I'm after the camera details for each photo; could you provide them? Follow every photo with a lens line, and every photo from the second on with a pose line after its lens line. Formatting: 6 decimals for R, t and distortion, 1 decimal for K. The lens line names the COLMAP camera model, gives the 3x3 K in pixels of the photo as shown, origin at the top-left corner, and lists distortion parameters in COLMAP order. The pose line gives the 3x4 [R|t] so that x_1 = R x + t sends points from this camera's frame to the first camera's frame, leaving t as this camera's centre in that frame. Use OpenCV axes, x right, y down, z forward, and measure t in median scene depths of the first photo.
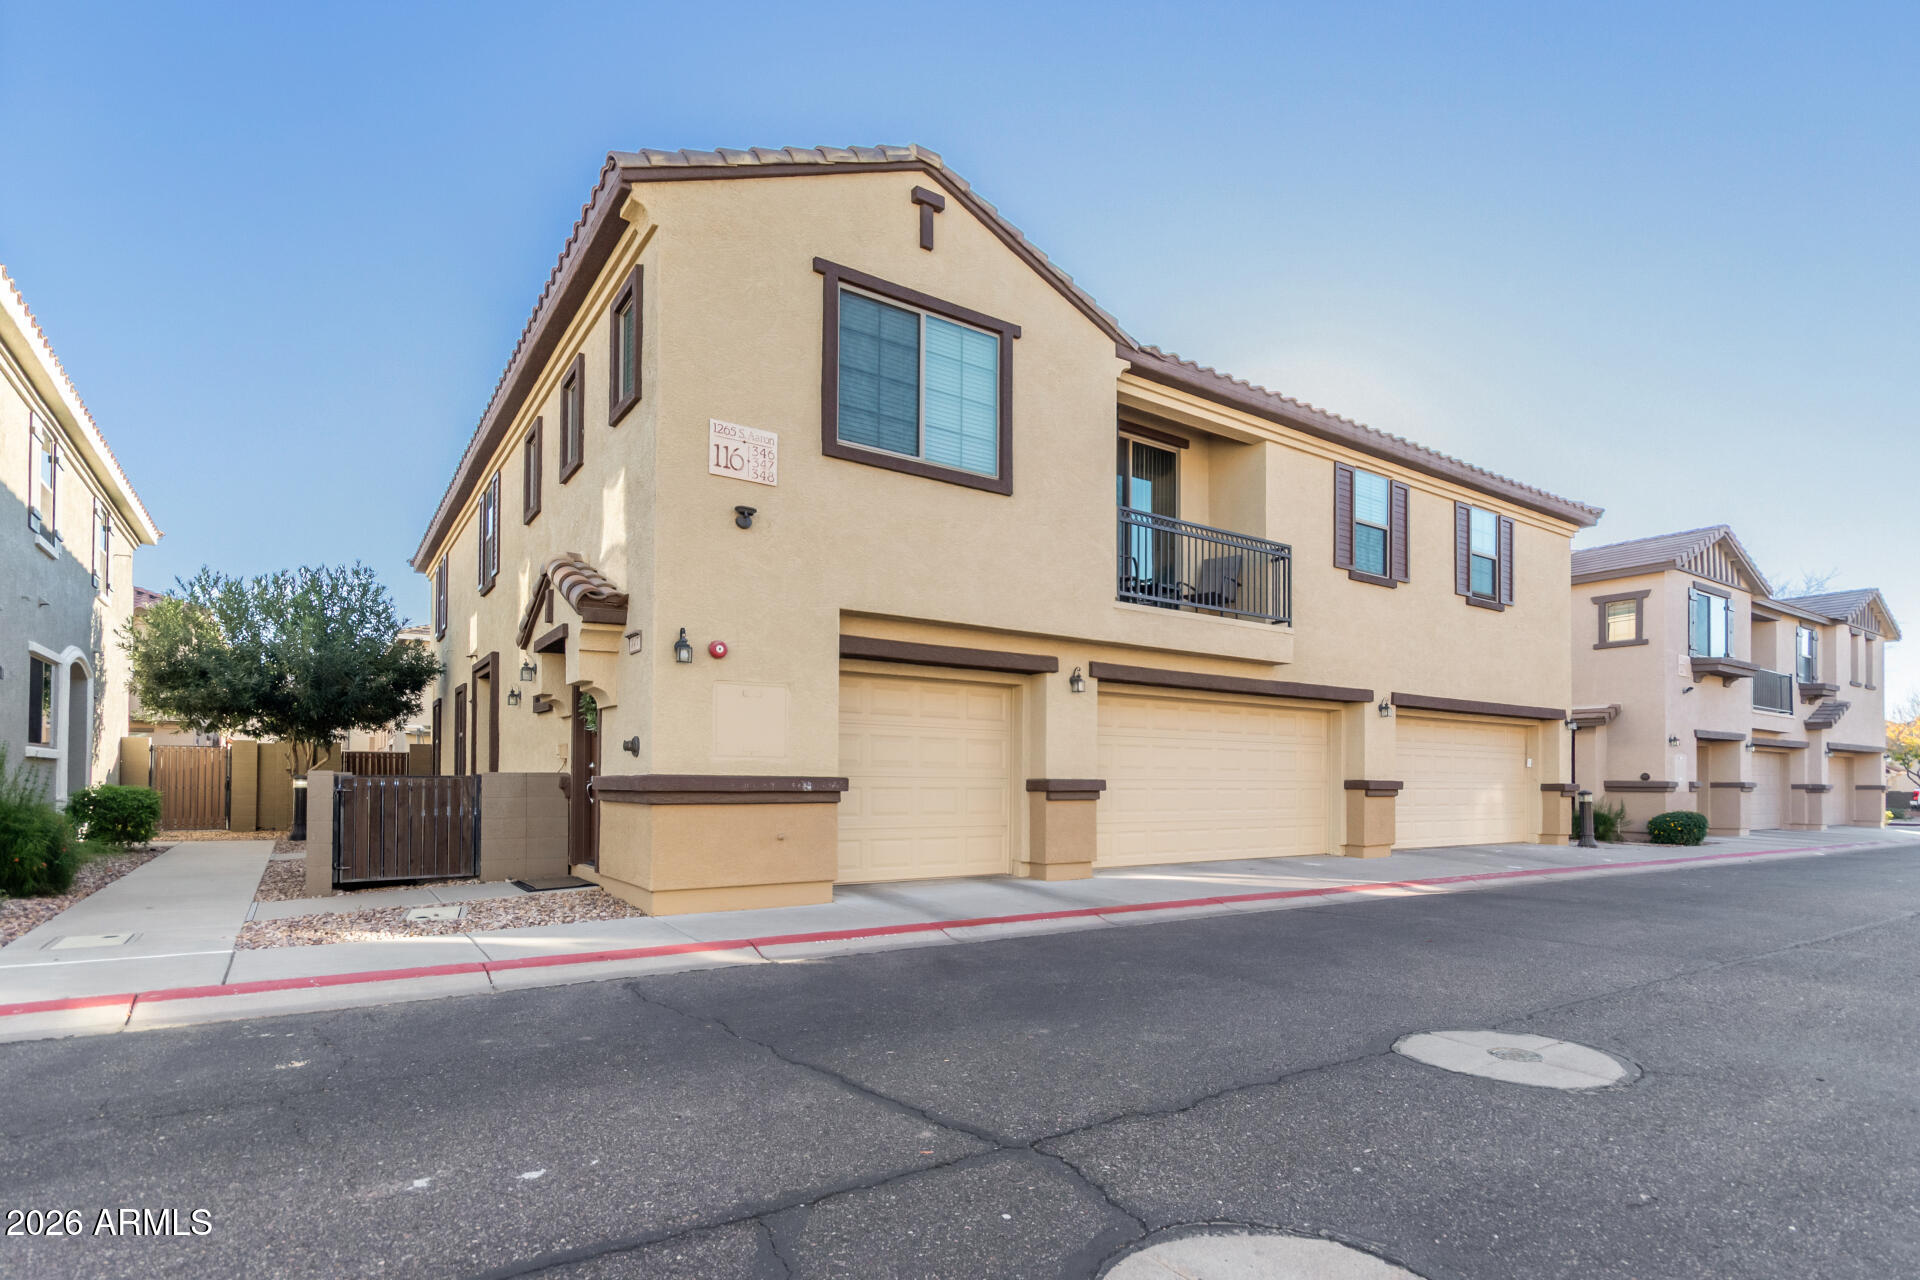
lens RADIAL K [[888.7, 0, 969.3], [0, 888.7, 652.3], [0, 0, 1]] dist [0.004738, 0.000424]
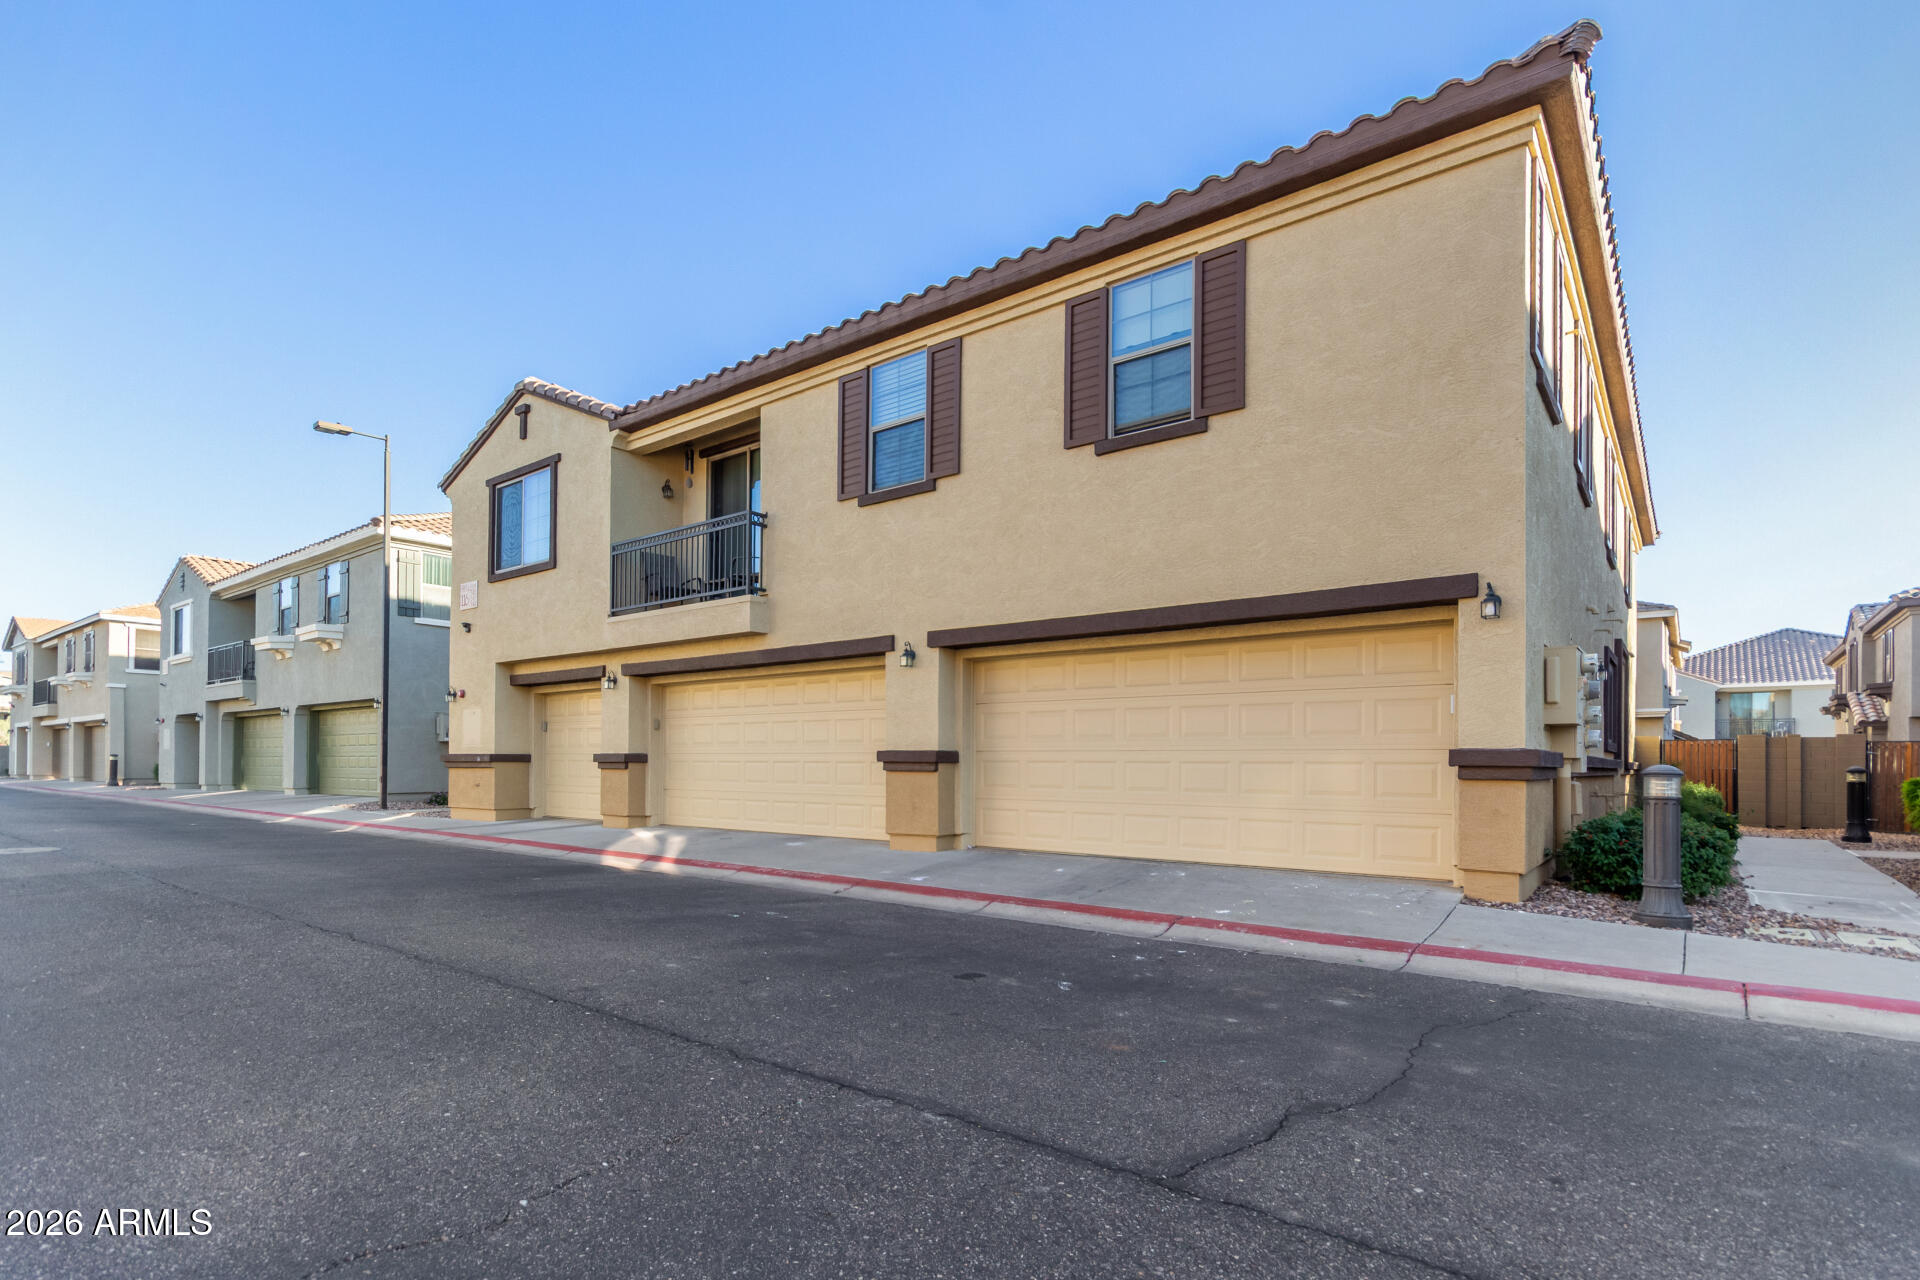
lens RADIAL K [[888.7, 0, 969.3], [0, 888.7, 652.3], [0, 0, 1]] dist [0.004738, 0.000424]
pose [[0.354034, -0.124114, -0.926961, 1.311830], [0.128021, 0.988256, -0.083426, 0.143240], [0.926429, -0.089134, 0.365765, 0.842189]]
